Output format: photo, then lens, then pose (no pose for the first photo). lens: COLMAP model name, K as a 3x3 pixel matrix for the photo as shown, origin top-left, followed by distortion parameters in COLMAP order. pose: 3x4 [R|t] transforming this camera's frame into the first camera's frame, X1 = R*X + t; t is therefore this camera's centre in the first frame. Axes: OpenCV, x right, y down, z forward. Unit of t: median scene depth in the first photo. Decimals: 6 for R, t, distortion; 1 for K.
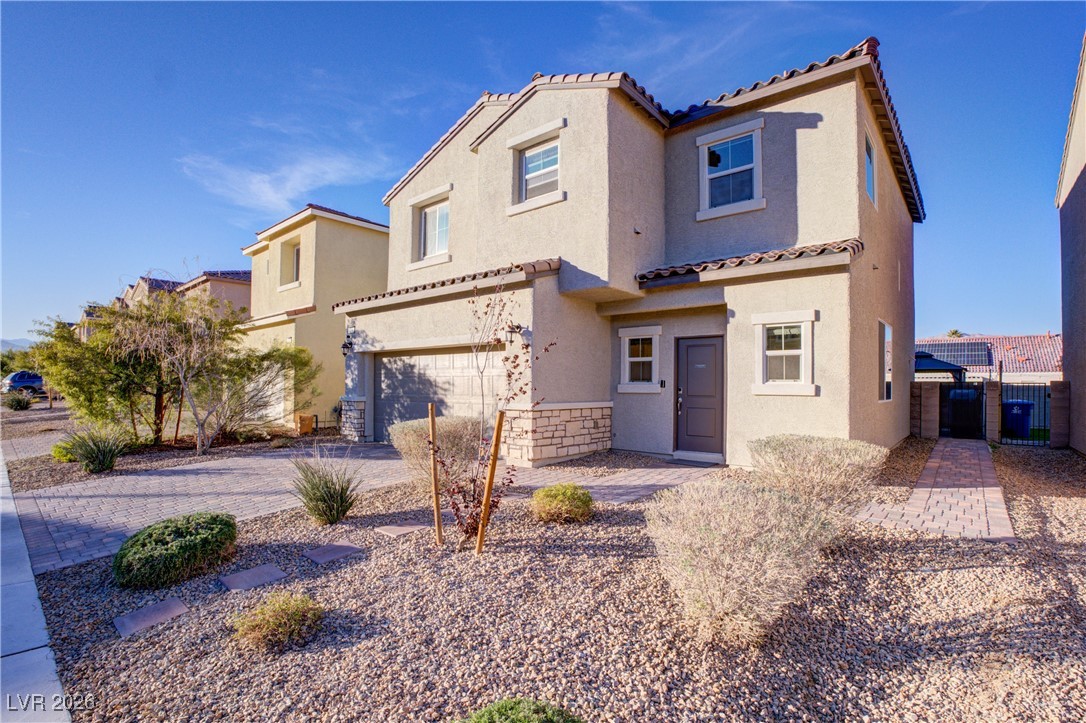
lens RADIAL K [[472.1, 0, 546.5], [0, 472.1, 354.6], [0, 0, 1]] dist [-0.004674, 0.000038]
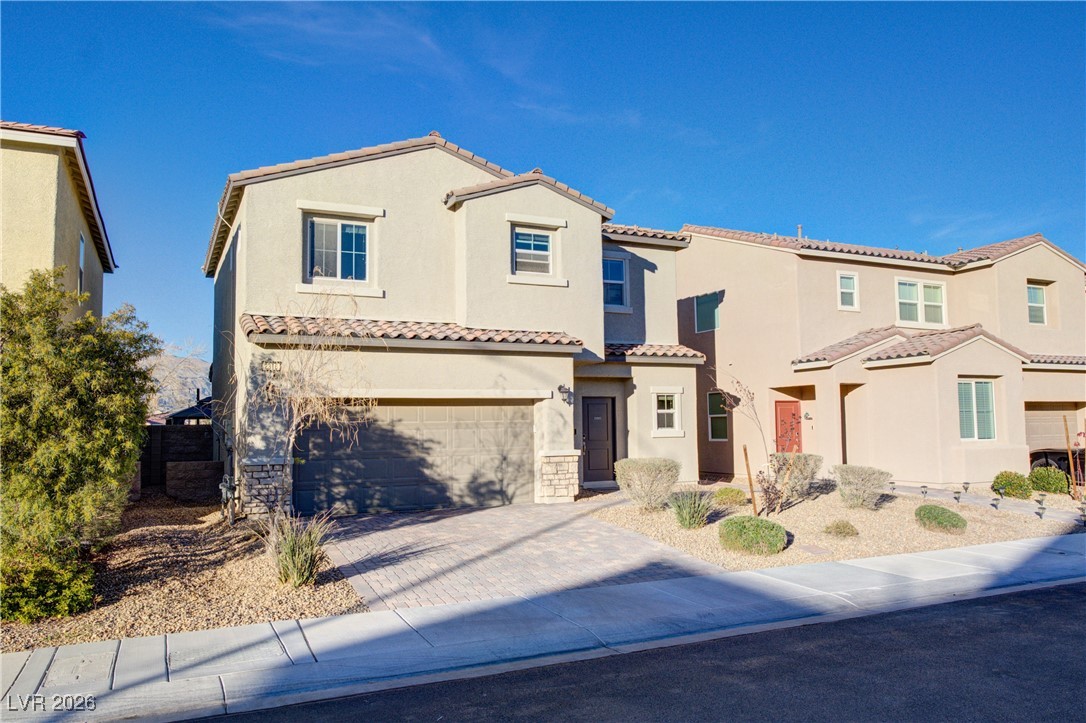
lens RADIAL K [[793.7, 0, 543.0], [0, 793.7, 361.5], [0, 0, 1]] dist [0.000252, -0.000035]
pose [[0.429146, 0.066259, 0.900802, -1.957205], [-0.013878, 0.997672, -0.066773, 0.012718], [-0.903129, 0.016154, 0.429066, 0.168931]]
